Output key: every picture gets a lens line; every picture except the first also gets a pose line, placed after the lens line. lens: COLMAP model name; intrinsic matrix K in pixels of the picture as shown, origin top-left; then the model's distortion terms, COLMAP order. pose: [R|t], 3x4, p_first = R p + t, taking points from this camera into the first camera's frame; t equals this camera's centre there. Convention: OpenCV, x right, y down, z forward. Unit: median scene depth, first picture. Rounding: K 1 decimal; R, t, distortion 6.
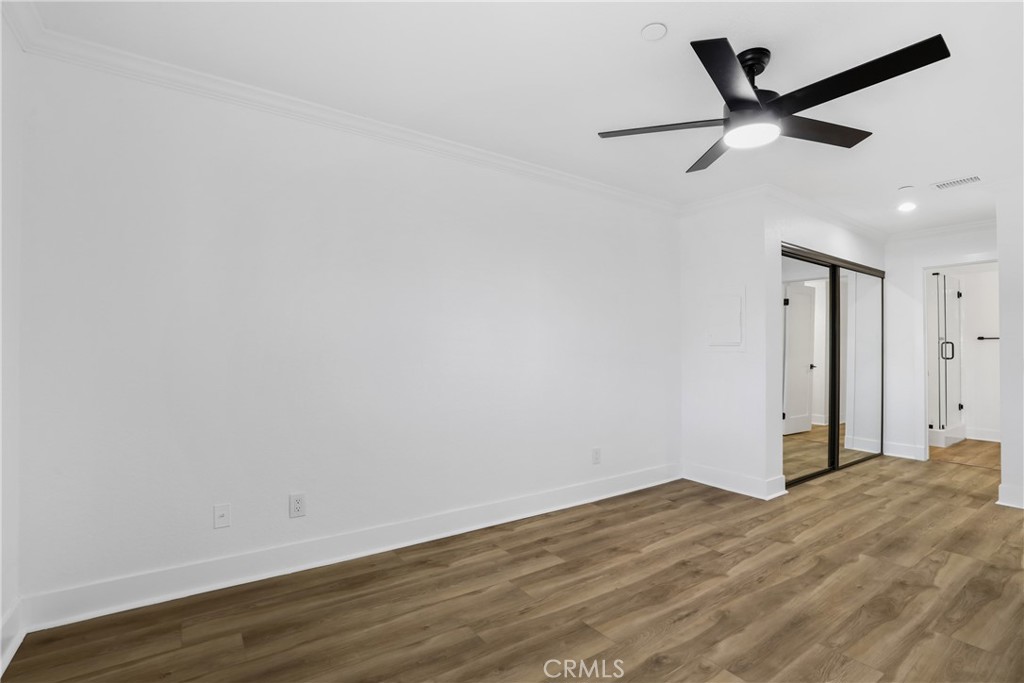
lens RADIAL K [[461.8, 0, 511.3], [0, 461.8, 336.8], [0, 0, 1]] dist [-0.020973, 0.002577]
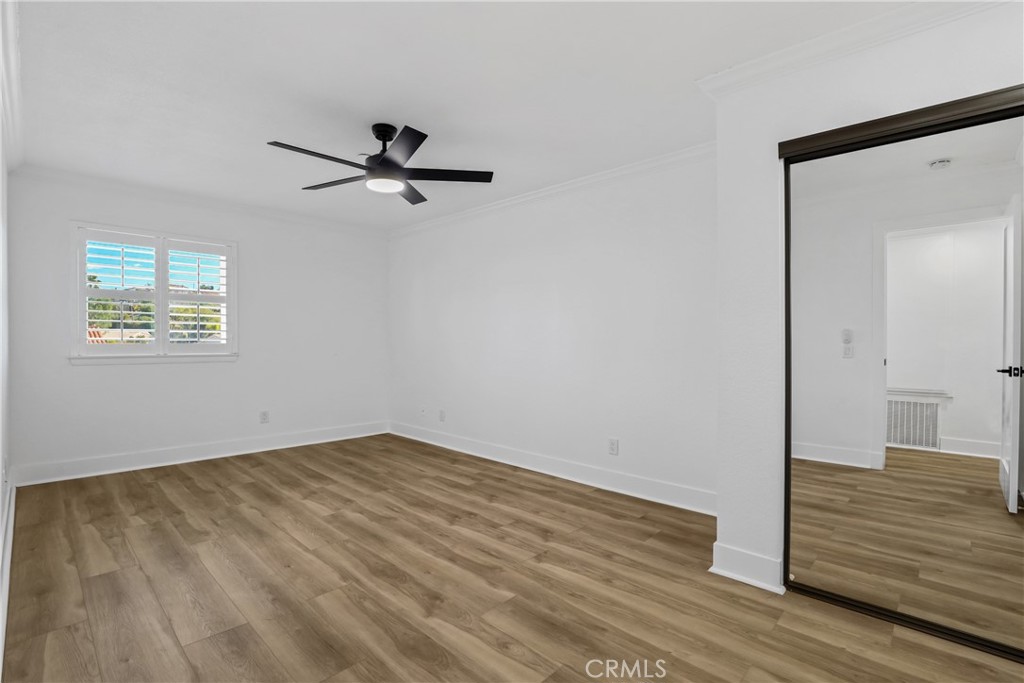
lens RADIAL K [[461.8, 0, 514.3], [0, 461.8, 344.5], [0, 0, 1]] dist [-0.020973, 0.002577]
pose [[0.218598, 0.003698, -0.975808, 1.778645], [0.027428, 0.999574, 0.009932, 0.053082], [0.975429, -0.028936, 0.218403, 0.978405]]
